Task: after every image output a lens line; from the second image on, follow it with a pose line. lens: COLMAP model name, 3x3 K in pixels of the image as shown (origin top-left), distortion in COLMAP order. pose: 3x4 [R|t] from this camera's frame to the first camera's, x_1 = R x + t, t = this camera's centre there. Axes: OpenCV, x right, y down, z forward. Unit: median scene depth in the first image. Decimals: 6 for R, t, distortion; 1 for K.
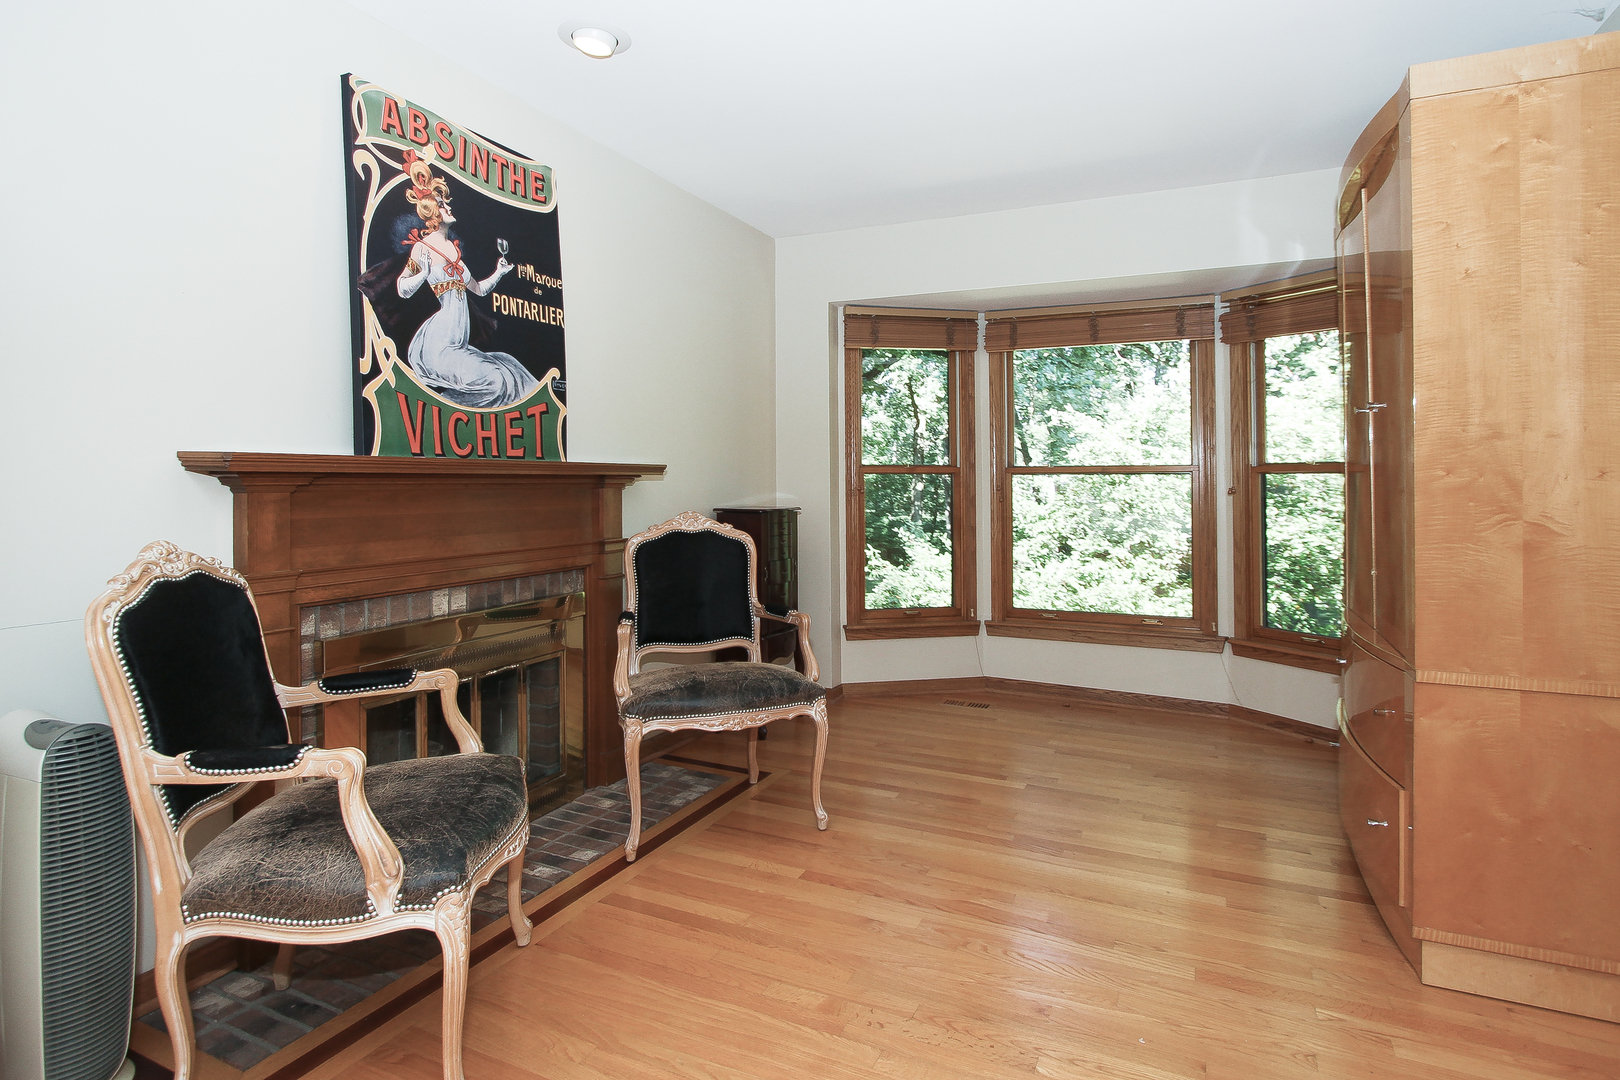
lens RADIAL K [[793.5, 0, 812.1], [0, 793.5, 510.6], [0, 0, 1]] dist [-0.005109, -0.000182]
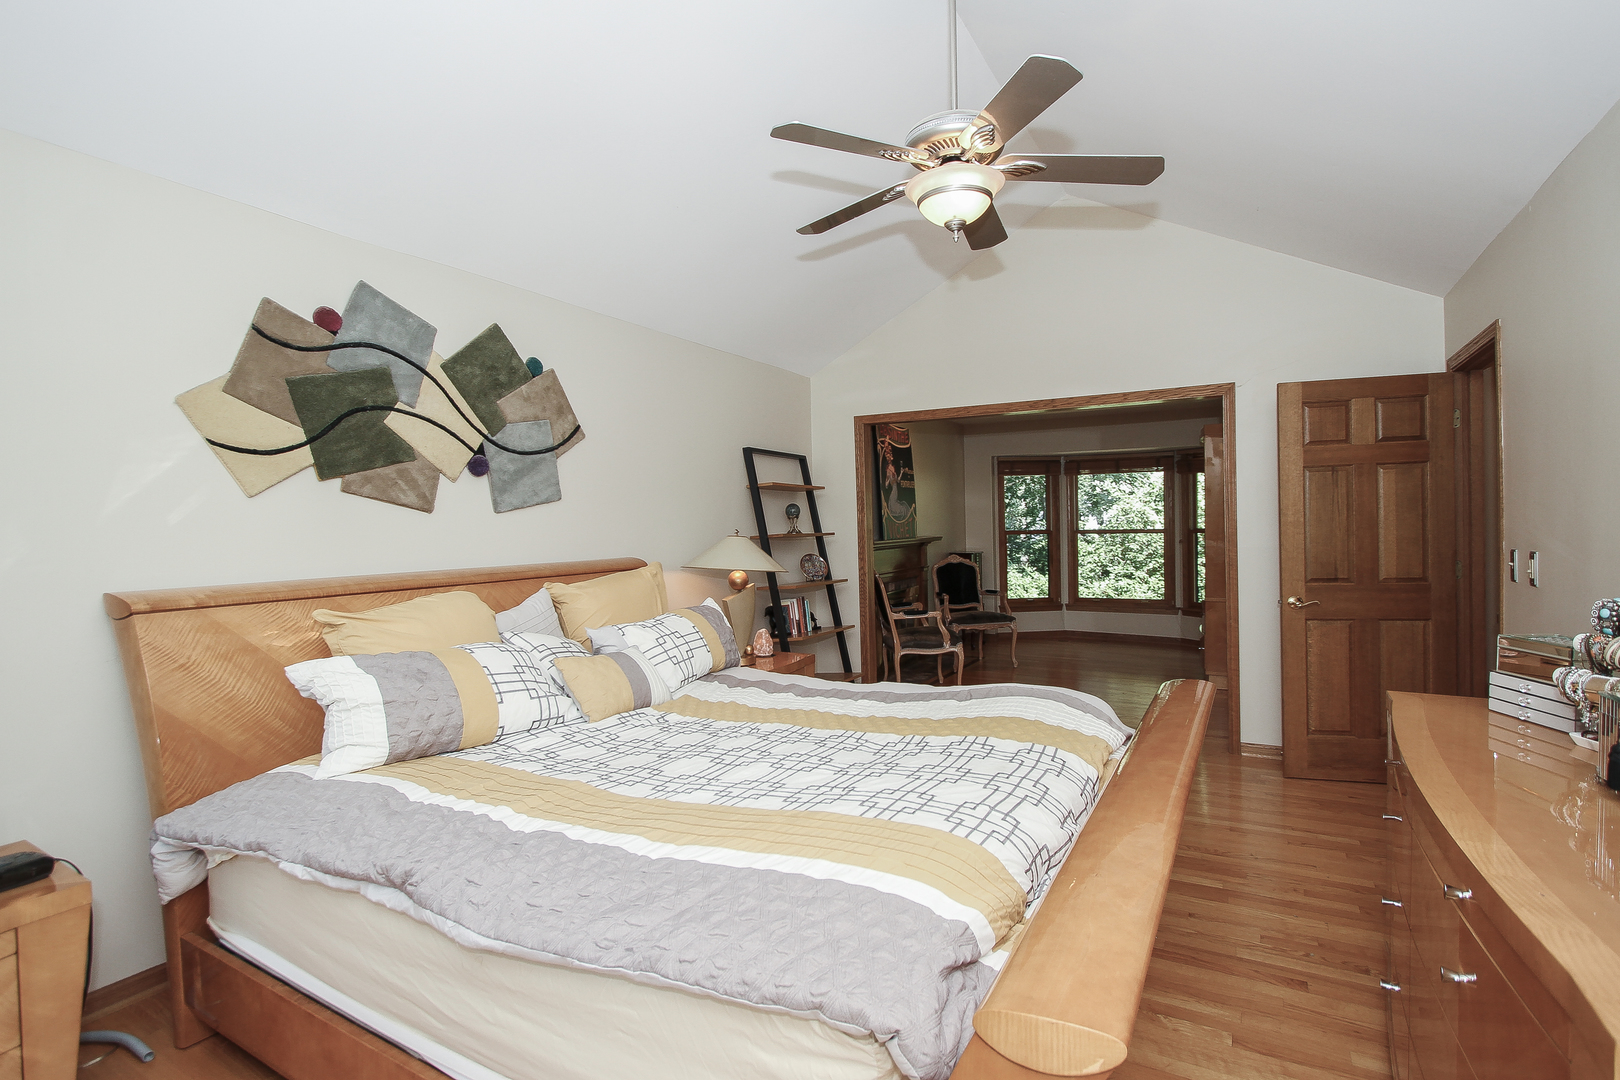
lens RADIAL K [[755.6, 0, 814.5], [0, 755.6, 556.4], [0, 0, 1]] dist [-0.011370, 0.000535]
pose [[0.997932, -0.014396, -0.062651, -0.314188], [0.015193, 0.999809, 0.012255, -0.020491], [0.062463, -0.013182, 0.997960, -1.021513]]
